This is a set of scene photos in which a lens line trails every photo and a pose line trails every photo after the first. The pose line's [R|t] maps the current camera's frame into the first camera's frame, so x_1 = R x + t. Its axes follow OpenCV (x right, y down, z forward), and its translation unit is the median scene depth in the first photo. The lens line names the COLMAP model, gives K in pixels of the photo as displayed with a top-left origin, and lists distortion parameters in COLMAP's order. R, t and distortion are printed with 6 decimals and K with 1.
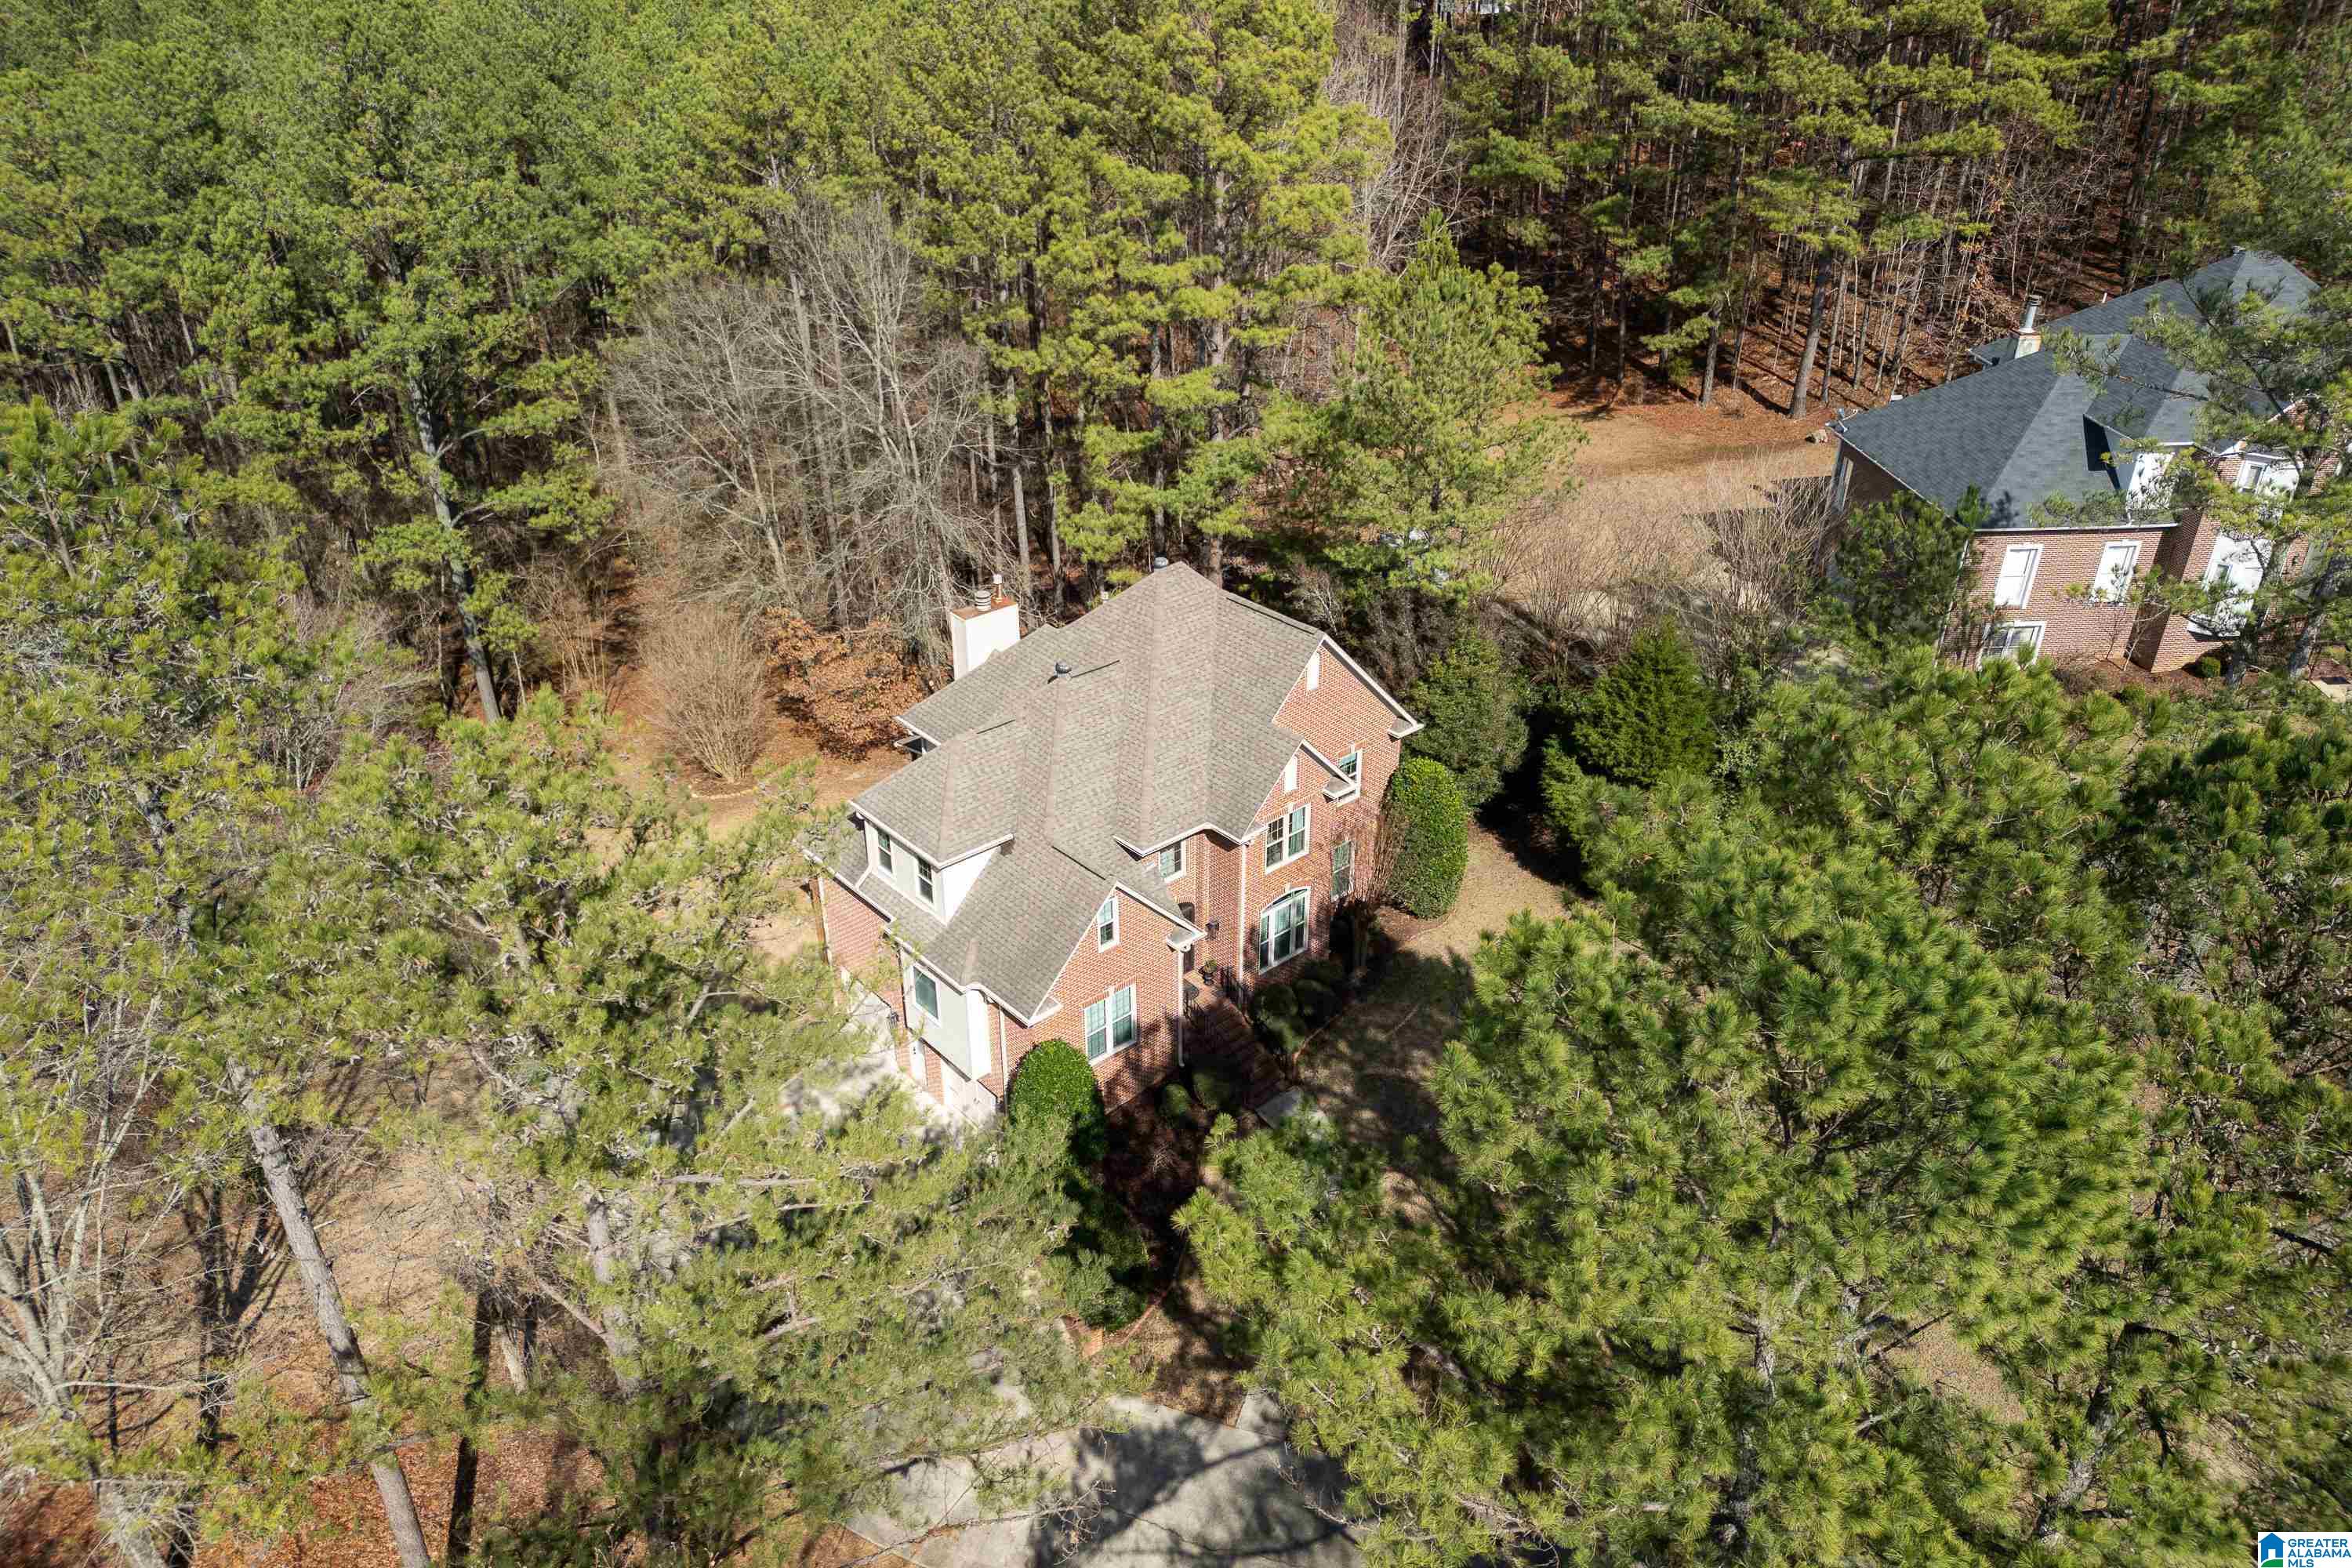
lens RADIAL K [[1645.0, 0, 1176.0], [0, 1645.0, 784.0], [0, 0, 1]] dist [0.070147, -0.071188]
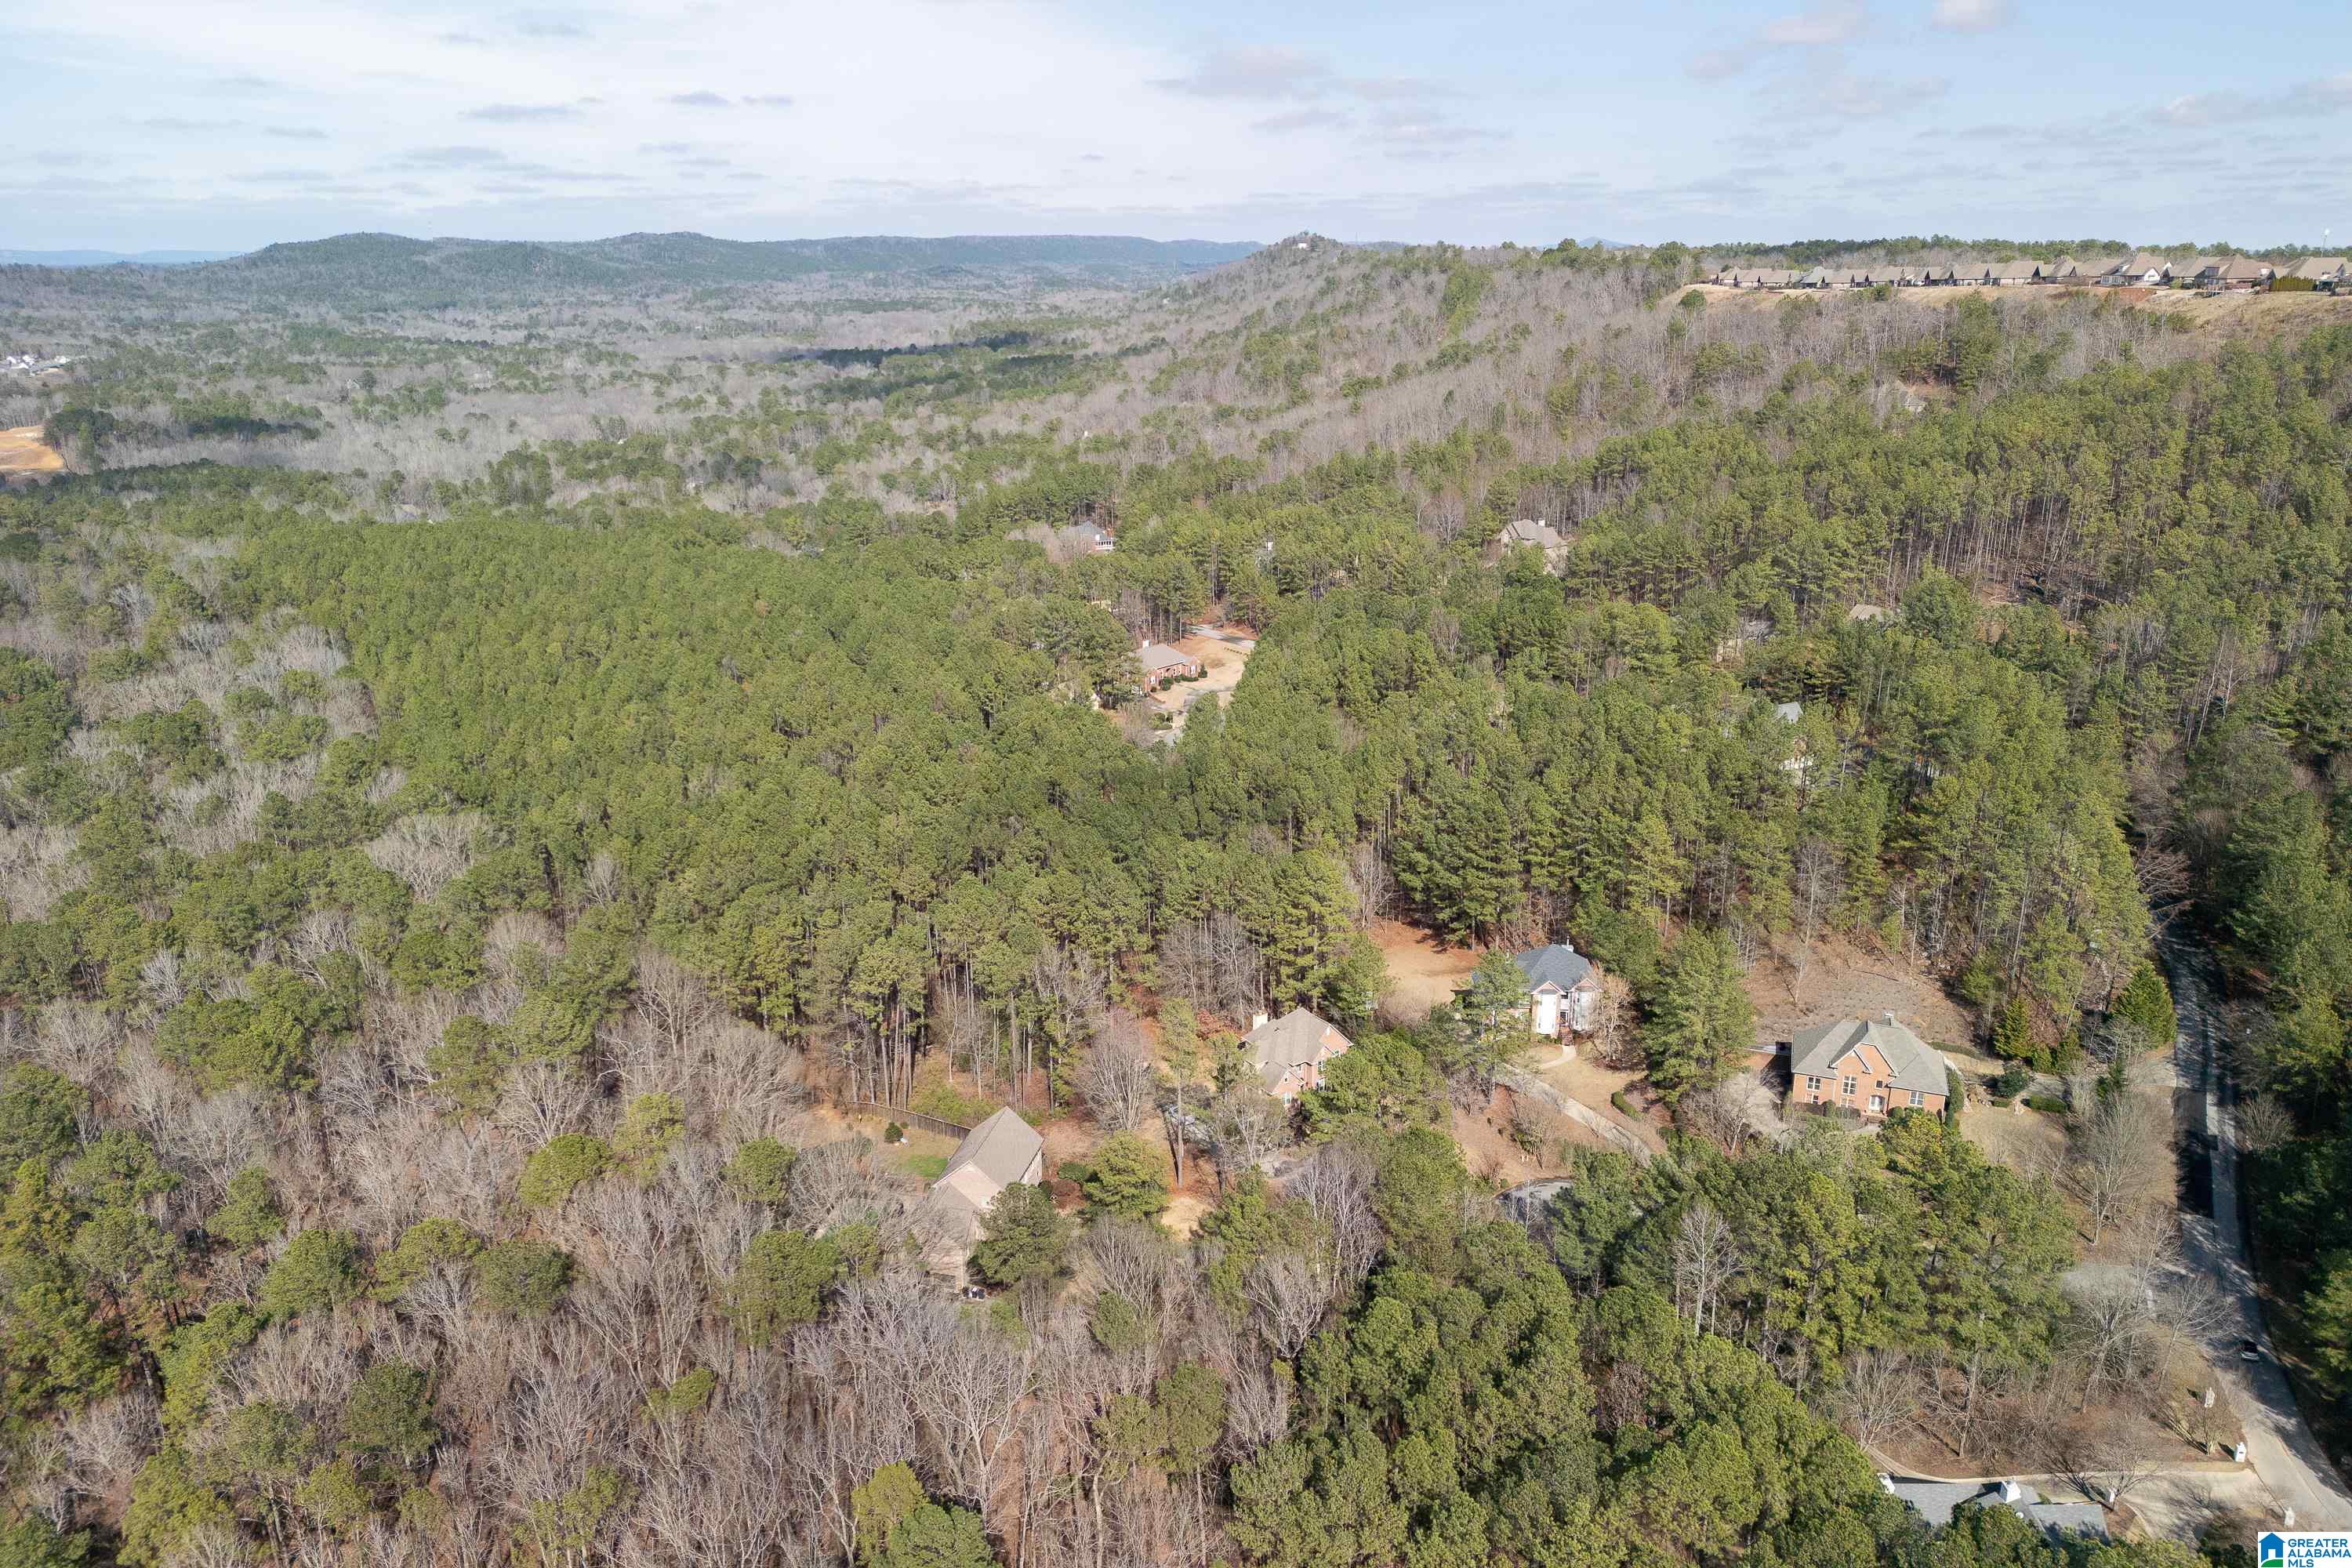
lens RADIAL K [[1645.0, 0, 1176.0], [0, 1645.0, 784.0], [0, 0, 1]] dist [0.070147, -0.071188]
pose [[0.995613, 0.020066, -0.091386, 0.050034], [-0.038242, 0.978695, -0.201728, 0.168311], [0.085391, 0.204338, 0.975169, -3.150725]]
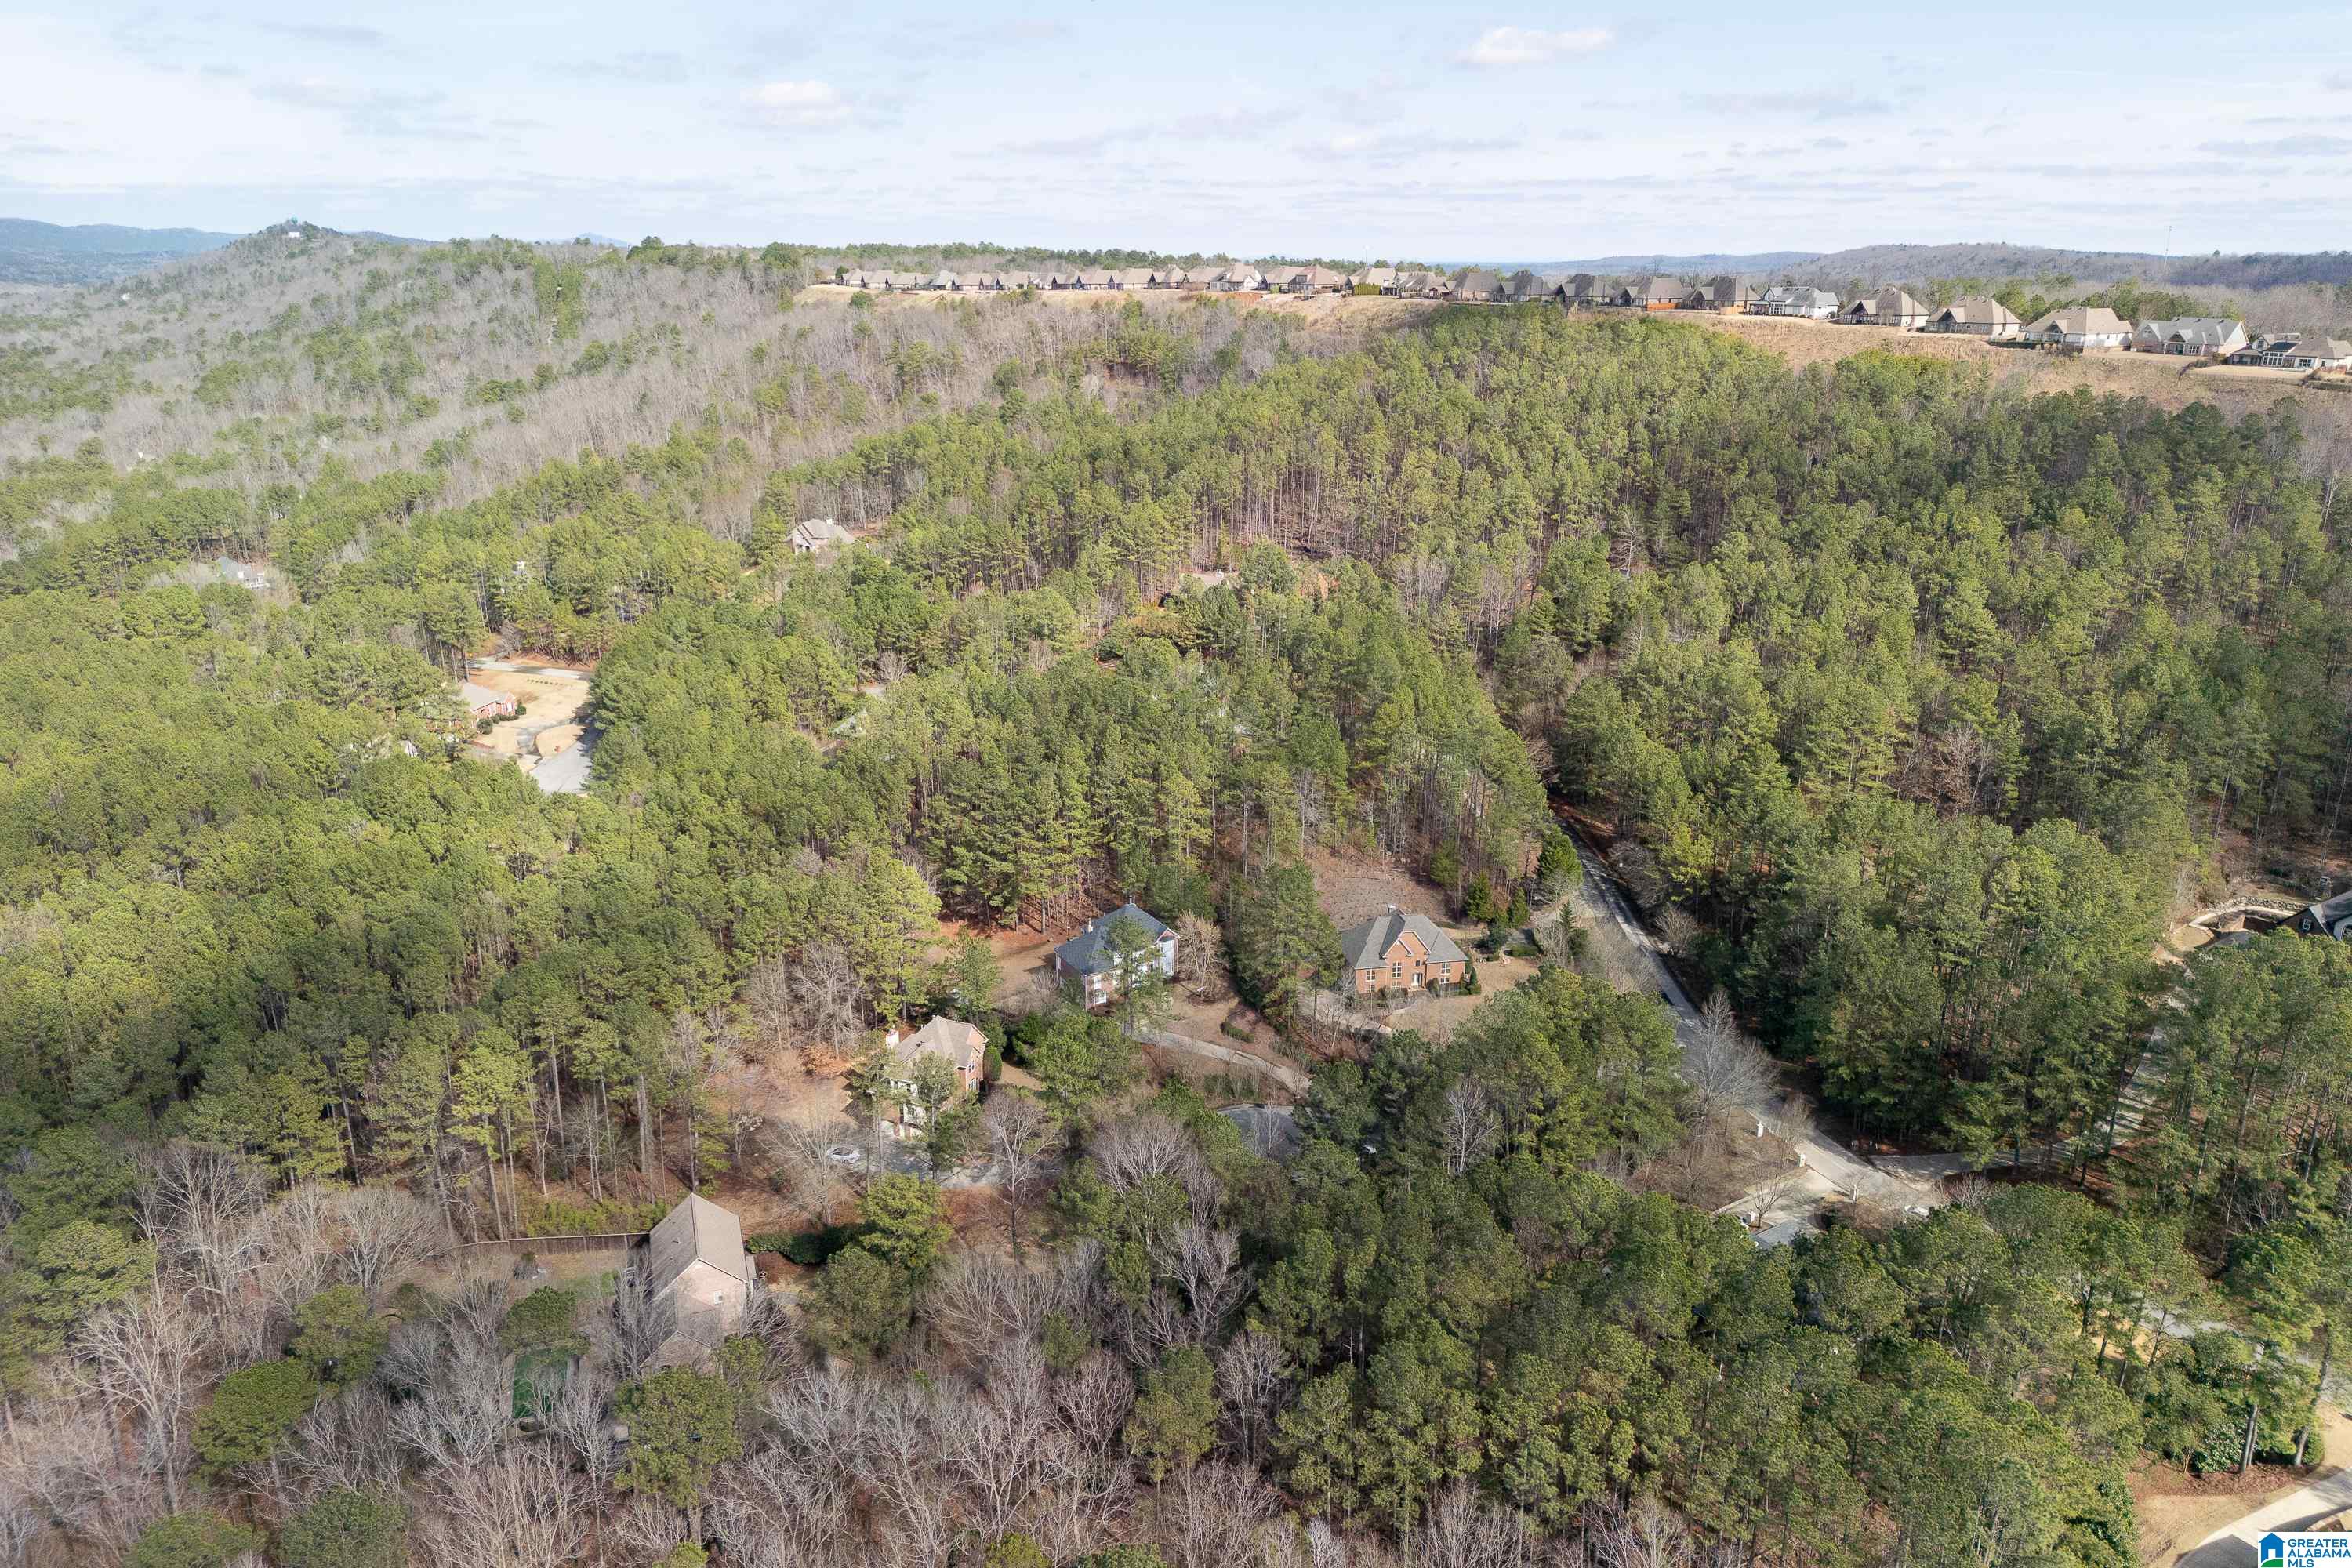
lens RADIAL K [[1621.8, 0, 1171.1], [0, 1621.8, 812.8], [0, 0, 1]] dist [0.067850, -0.083289]
pose [[0.893421, -0.144200, 0.425447, -1.082947], [0.218788, 0.966837, -0.131748, 0.054825], [-0.392340, 0.210790, 0.895342, -2.983271]]
